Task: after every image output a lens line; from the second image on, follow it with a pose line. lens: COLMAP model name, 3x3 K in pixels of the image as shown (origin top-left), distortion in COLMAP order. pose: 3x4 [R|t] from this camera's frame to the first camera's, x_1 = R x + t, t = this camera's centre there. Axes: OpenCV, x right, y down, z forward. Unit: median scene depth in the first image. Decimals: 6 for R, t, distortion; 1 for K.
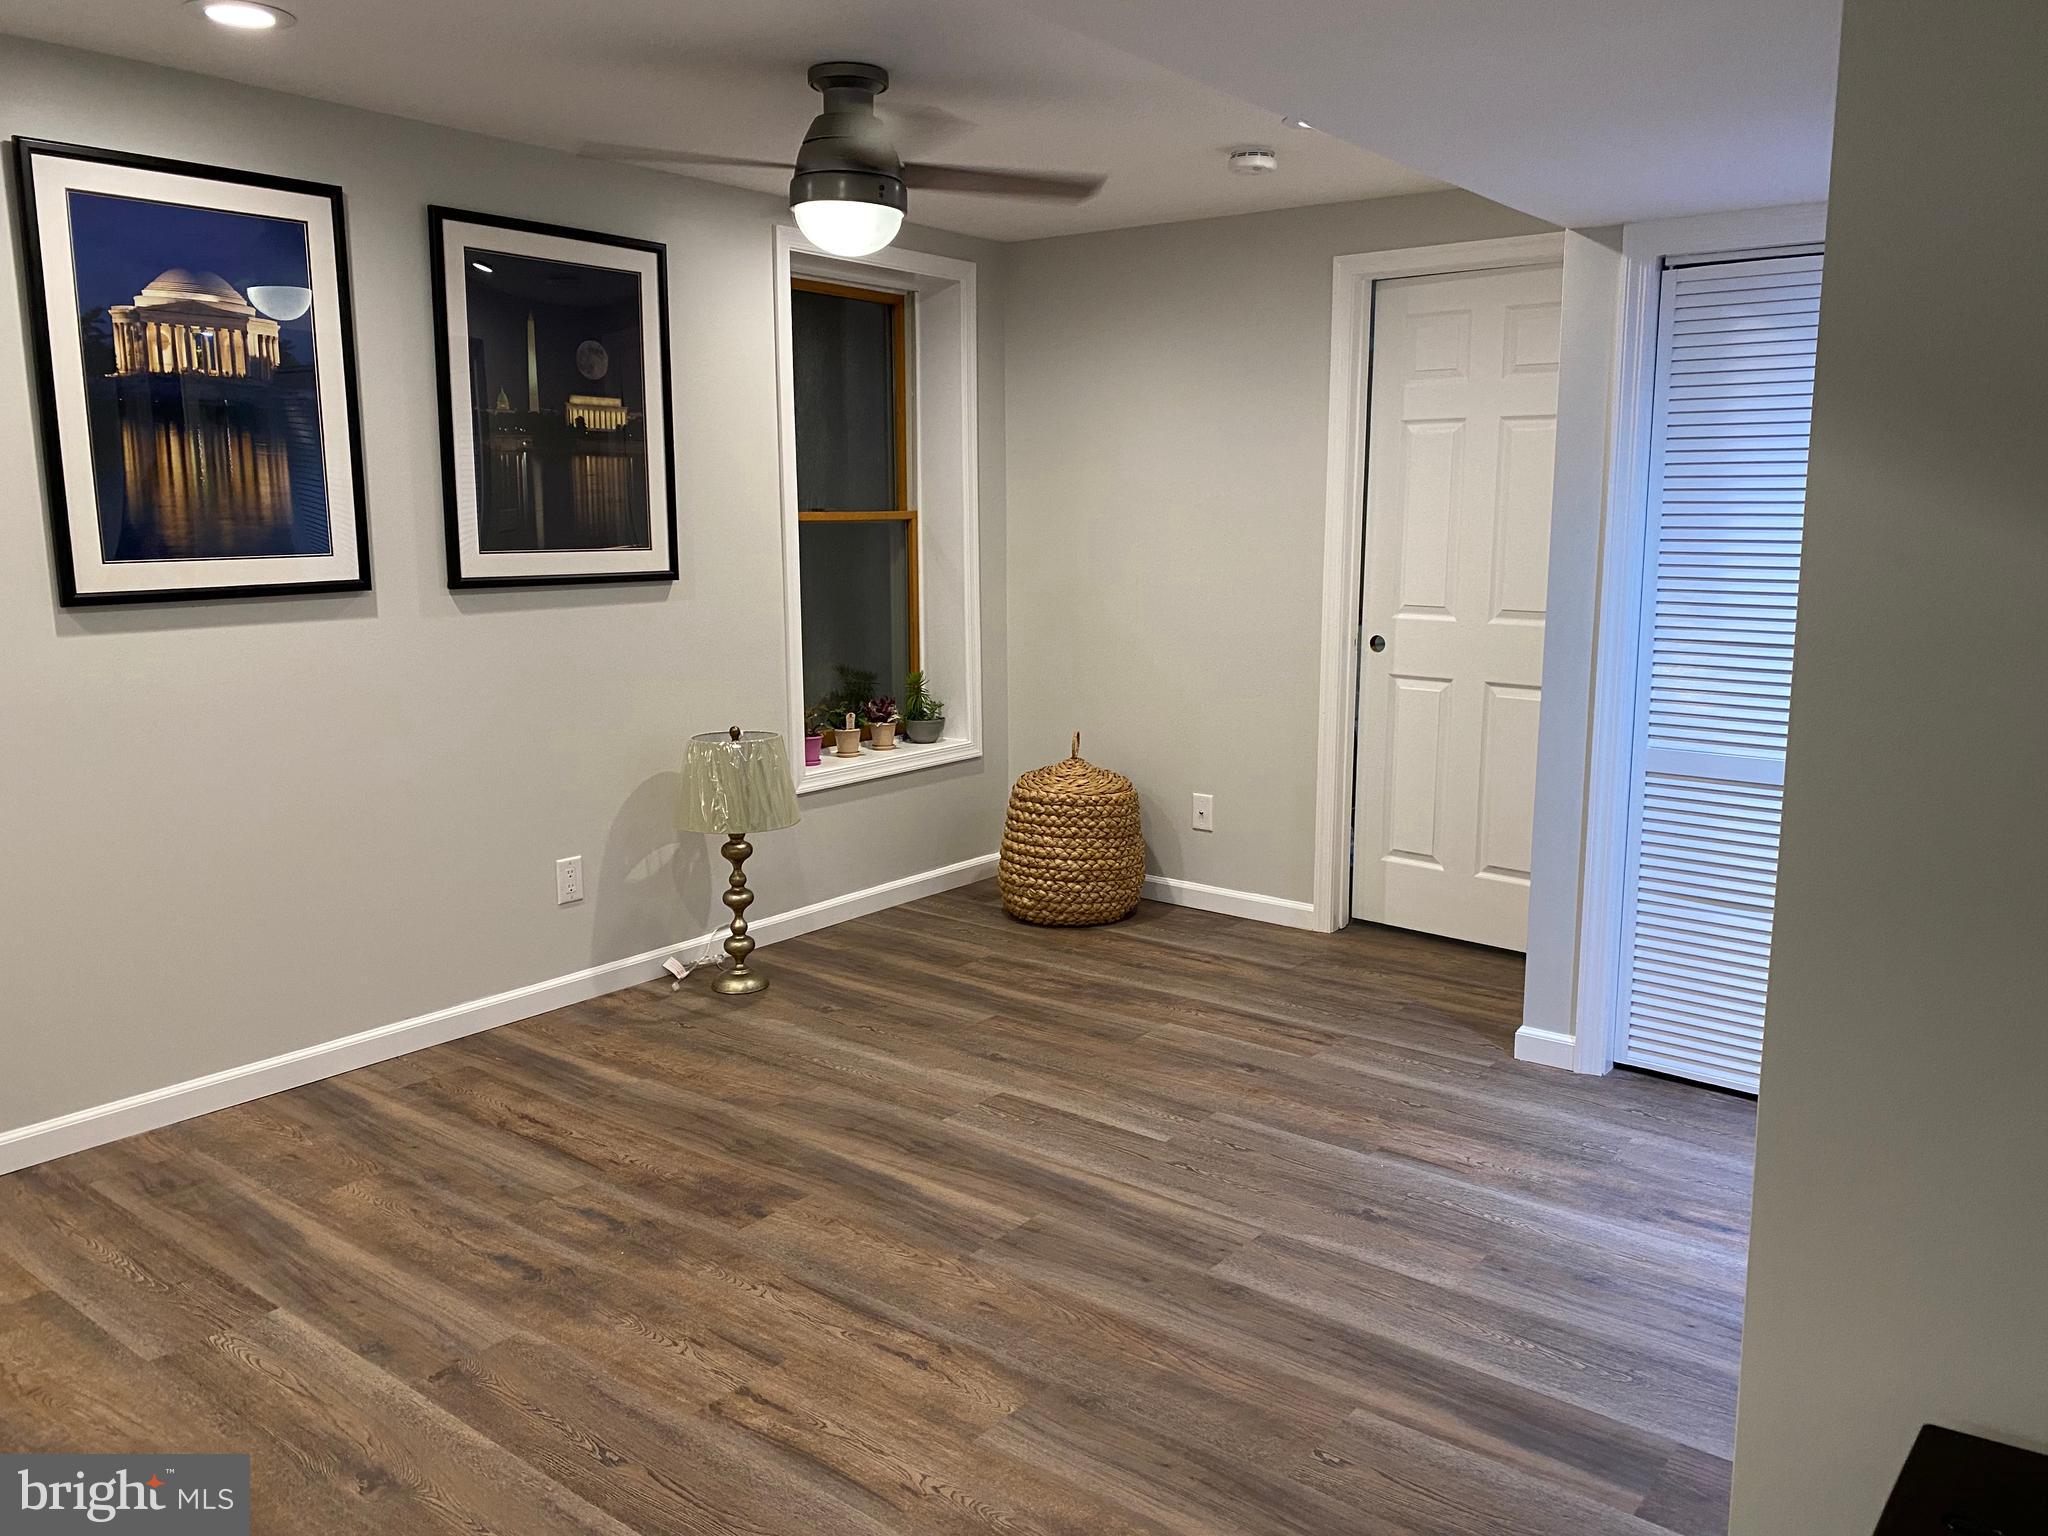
lens RADIAL K [[1581.8, 0, 1024.0], [0, 1581.8, 768.0], [0, 0, 1]] dist [0.057214, -0.060868]
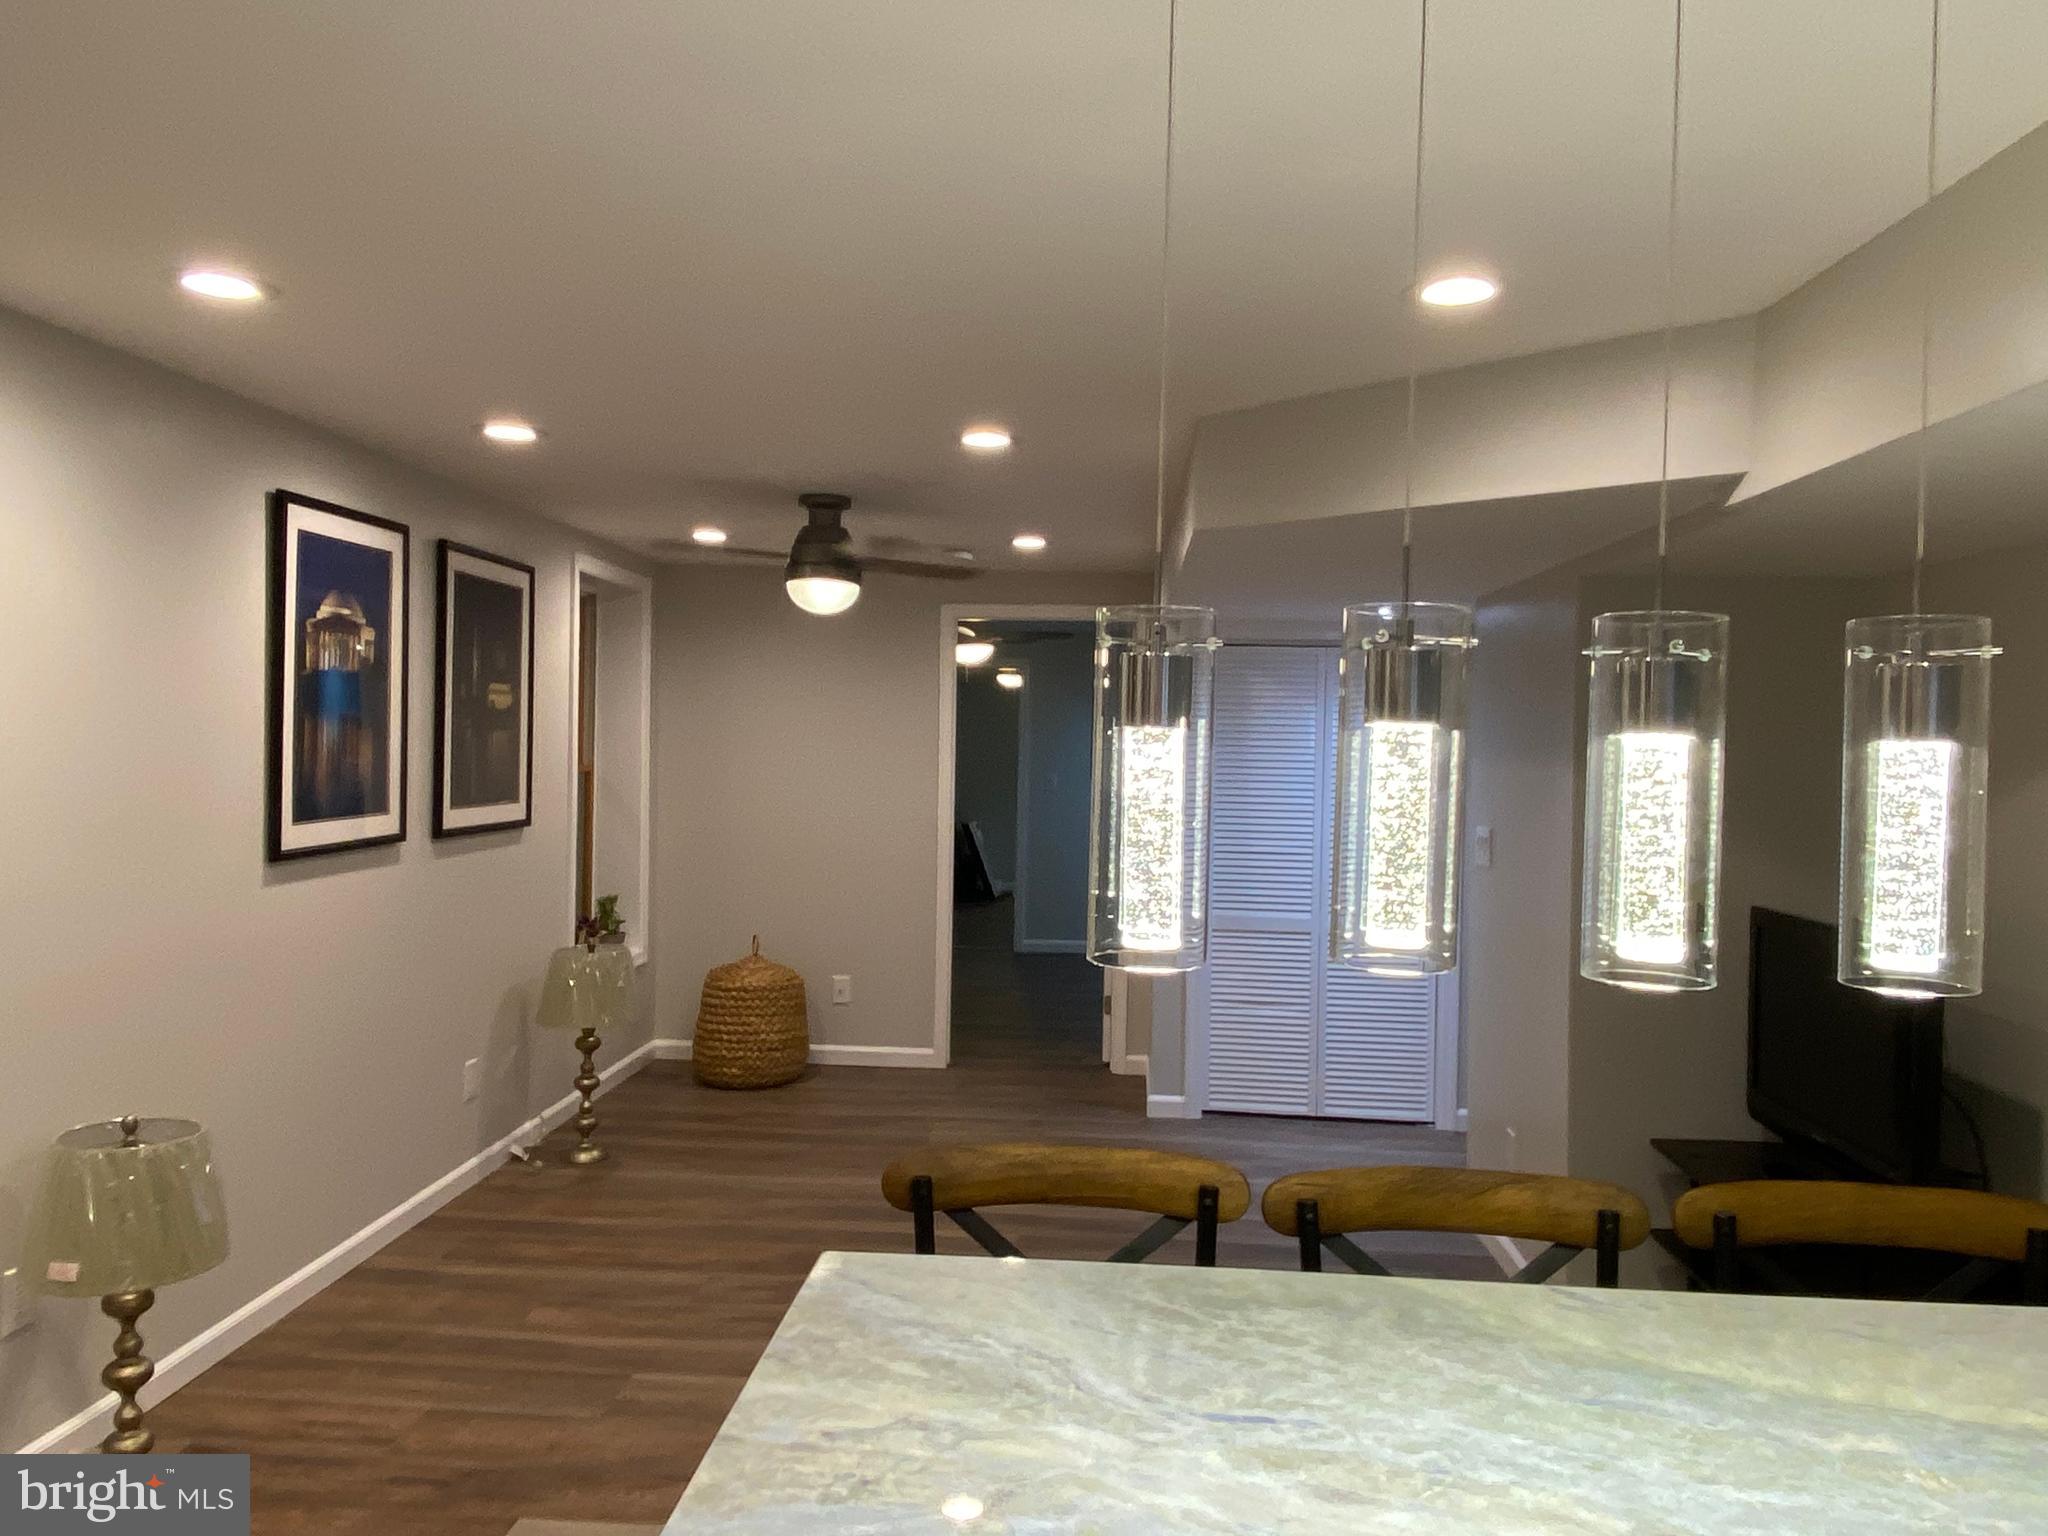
lens RADIAL K [[1513.4, 0, 1024.0], [0, 1513.4, 768.0], [0, 0, 1]] dist [0.087914, -0.099809]
pose [[0.824015, 0.004063, 0.566553, -0.695336], [0.076617, 0.989990, -0.118535, 0.008104], [-0.561363, 0.141082, 0.815455, -0.233103]]
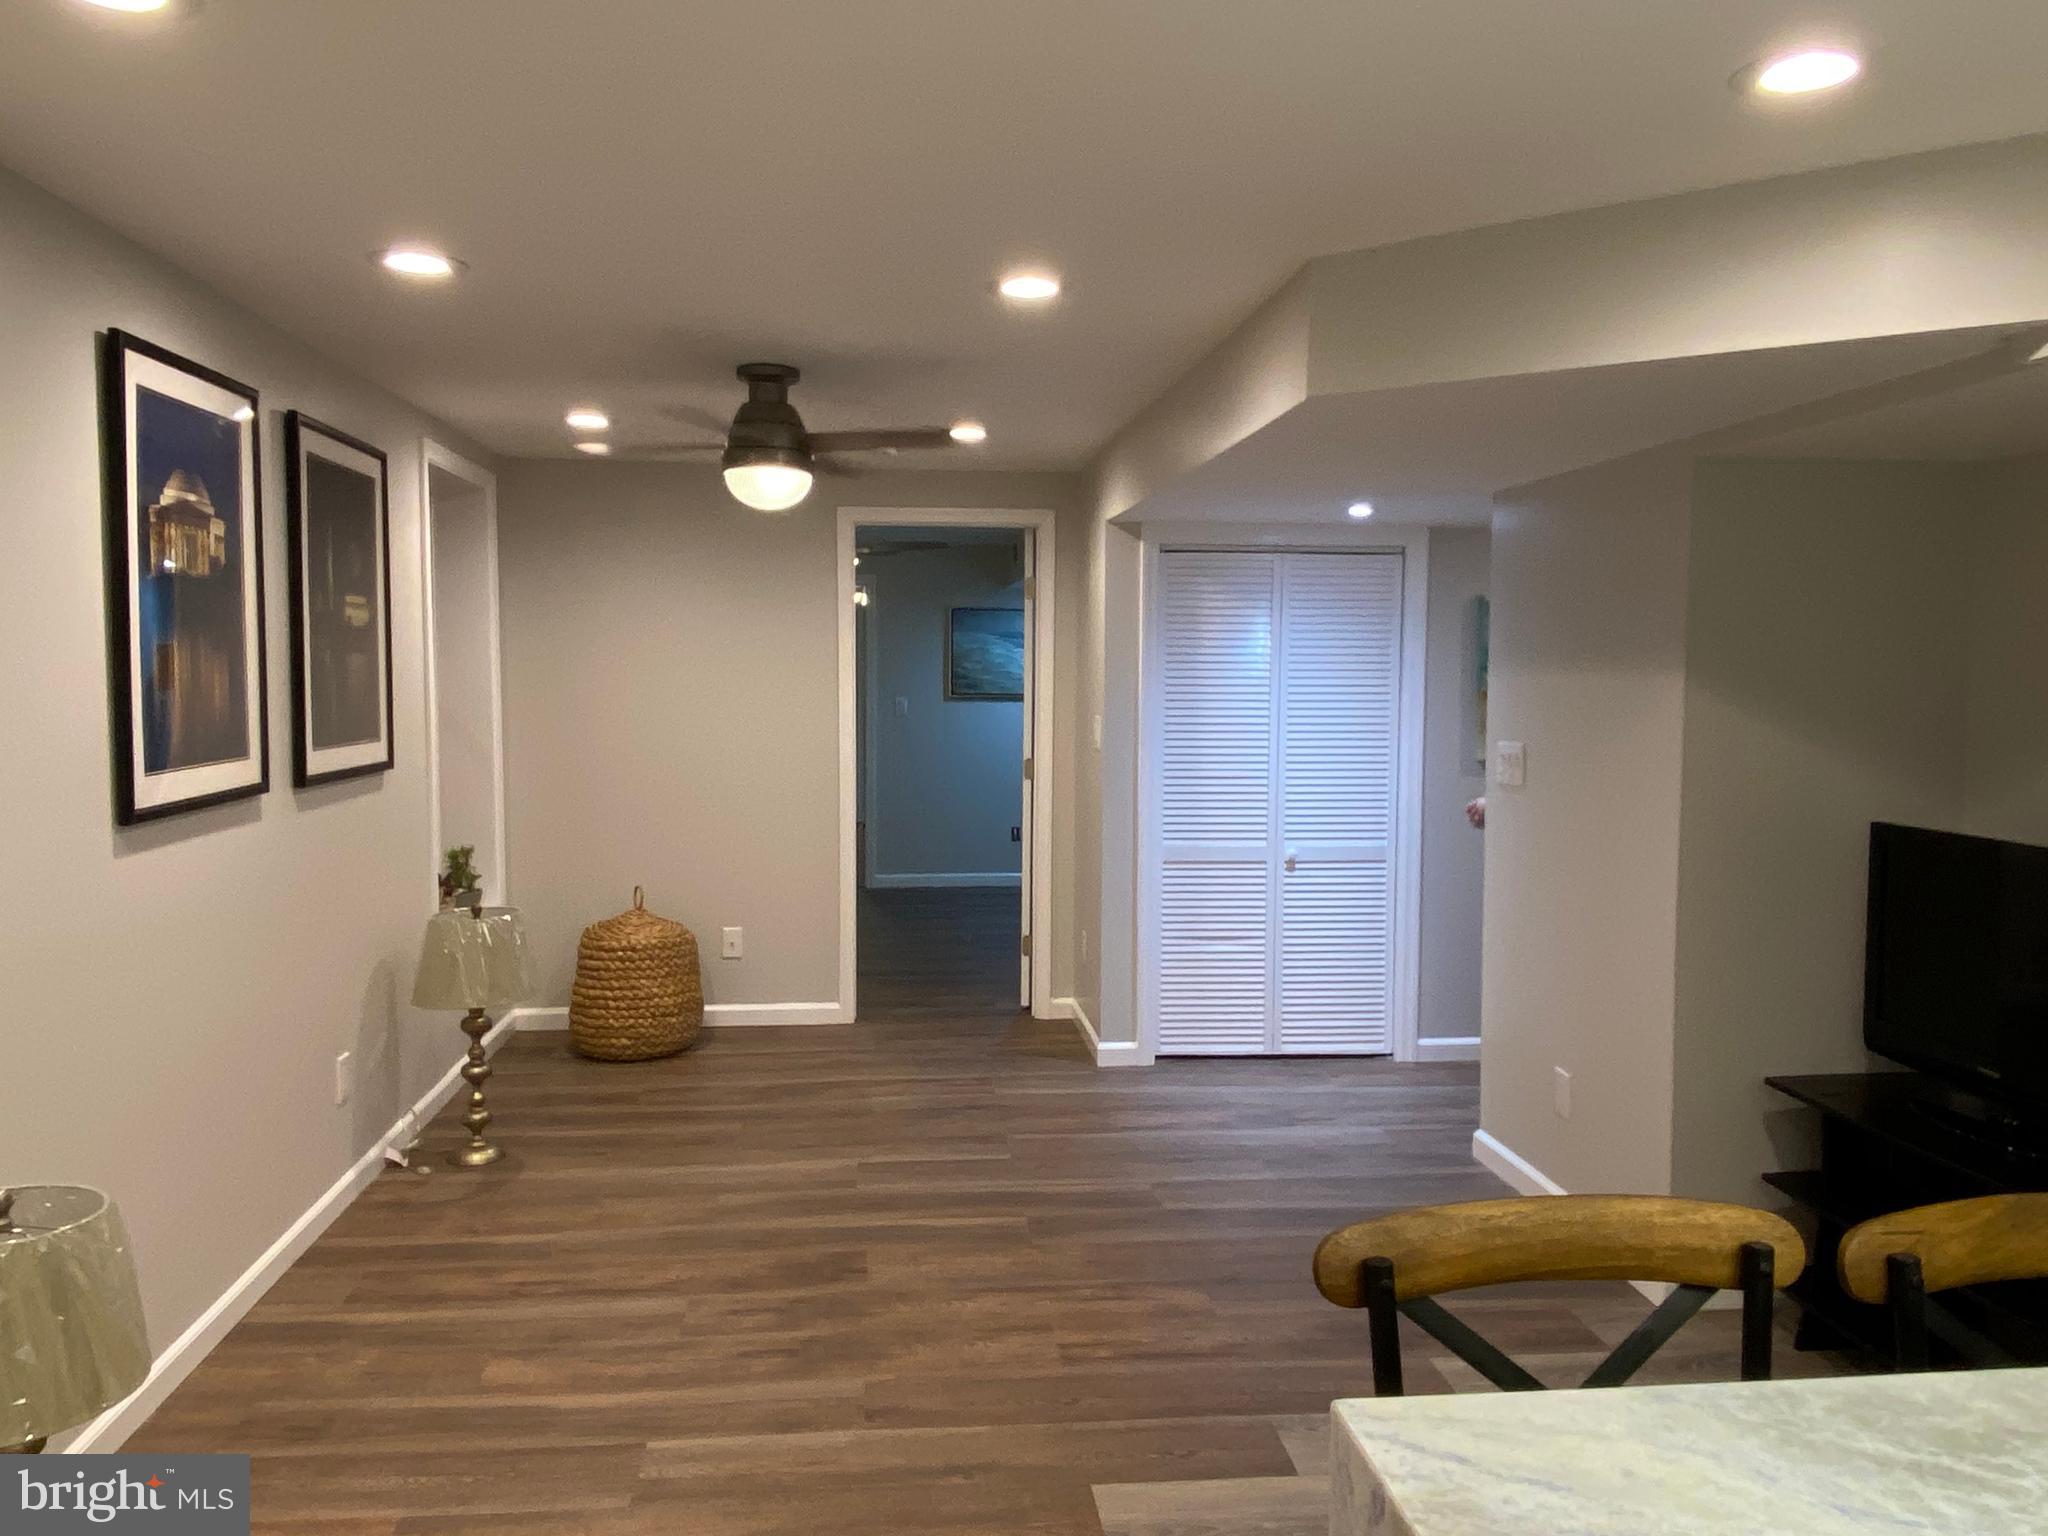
lens RADIAL K [[1513.4, 0, 1024.0], [0, 1513.4, 768.0], [0, 0, 1]] dist [0.087914, -0.099809]
pose [[0.717802, -0.044547, 0.694821, -0.740765], [0.112774, 0.992212, -0.052890, -0.025629], [-0.687054, 0.116323, 0.717235, 0.012832]]
